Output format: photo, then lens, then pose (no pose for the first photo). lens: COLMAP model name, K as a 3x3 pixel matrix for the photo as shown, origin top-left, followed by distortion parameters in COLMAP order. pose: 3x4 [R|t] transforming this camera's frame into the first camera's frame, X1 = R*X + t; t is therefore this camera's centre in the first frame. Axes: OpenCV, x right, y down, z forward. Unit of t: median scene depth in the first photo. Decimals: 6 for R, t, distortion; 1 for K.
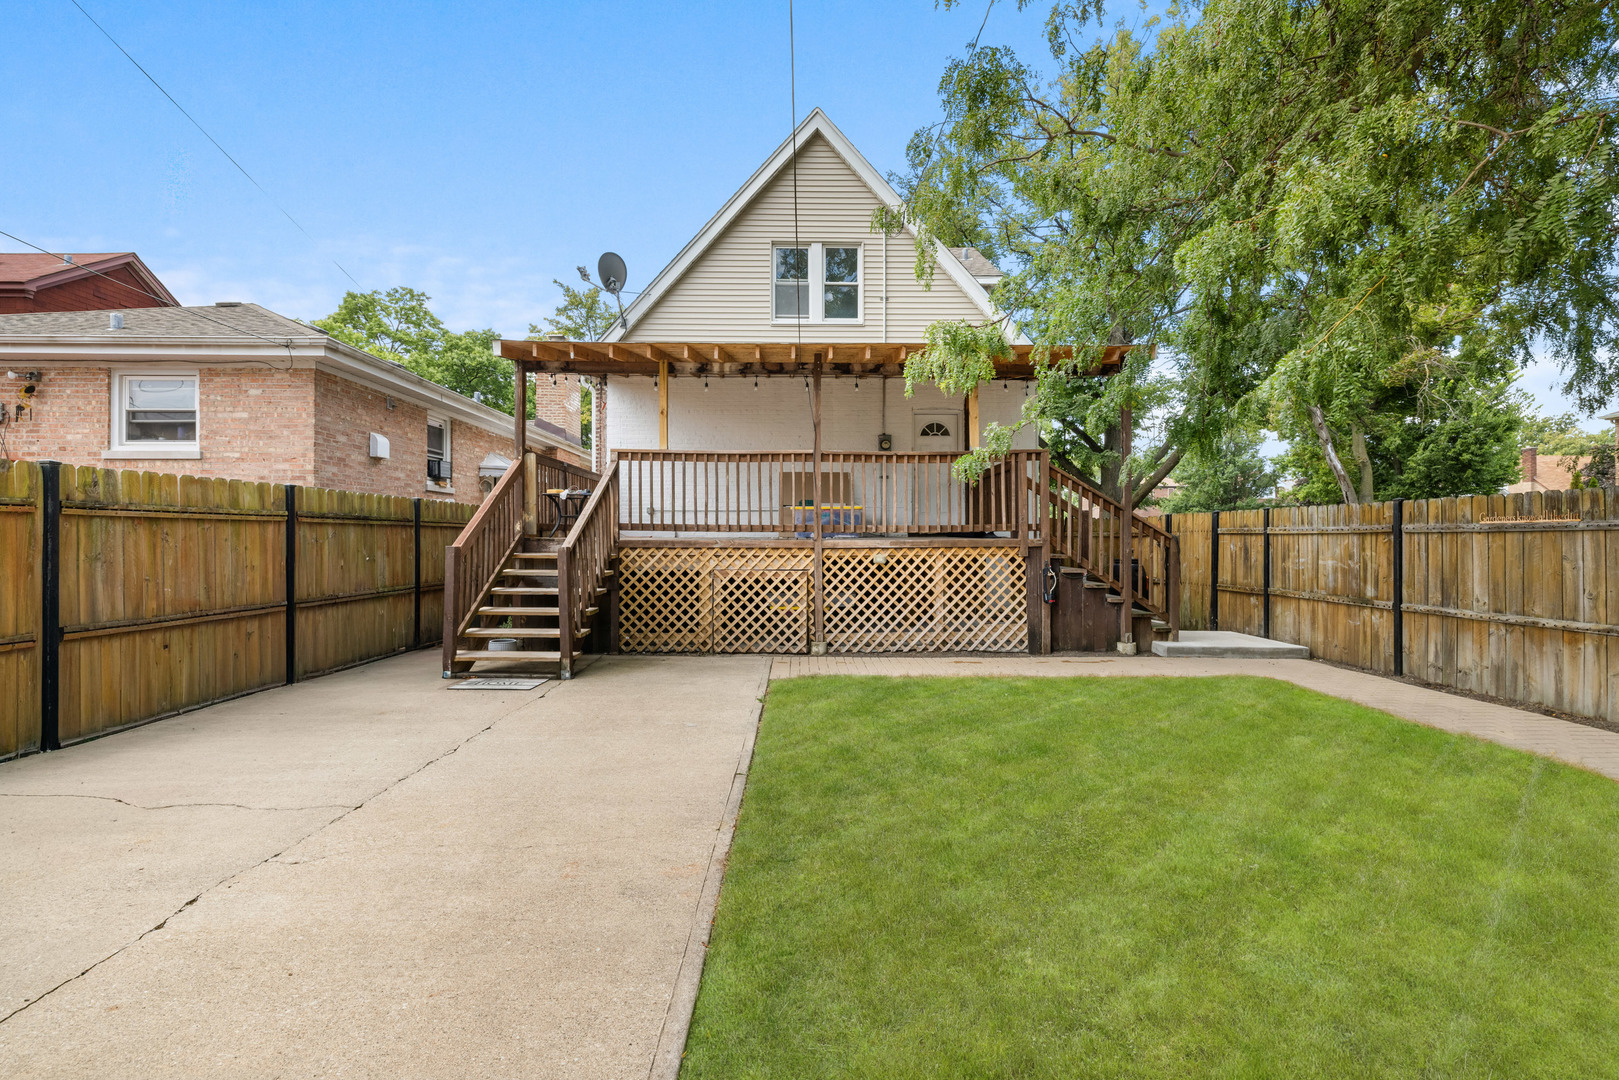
lens RADIAL K [[678.6, 0, 813.6], [0, 678.6, 537.4], [0, 0, 1]] dist [-0.000126, -0.000340]
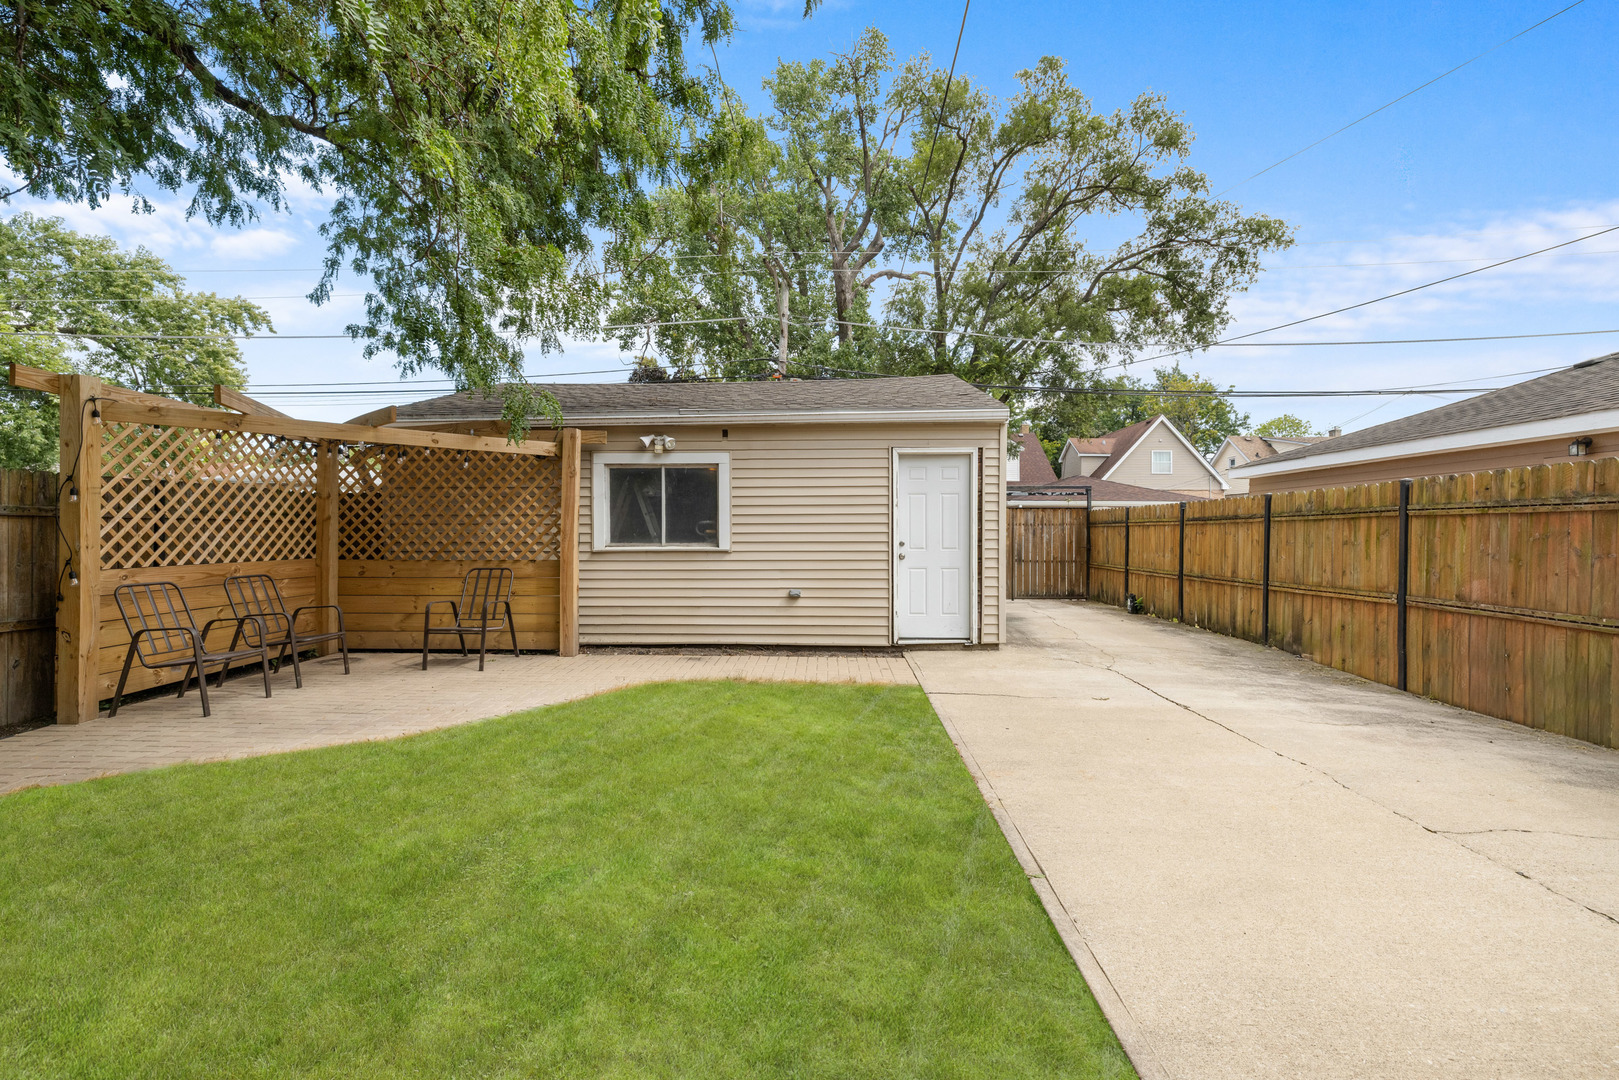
lens RADIAL K [[681.1, 0, 821.5], [0, 681.1, 537.2], [0, 0, 1]] dist [0.000735, -0.000183]
pose [[-0.999225, -0.004454, 0.039102, 0.039802], [-0.004457, 0.999990, 0.000013, 0.007175], [-0.039102, -0.000161, -0.999235, 0.824904]]
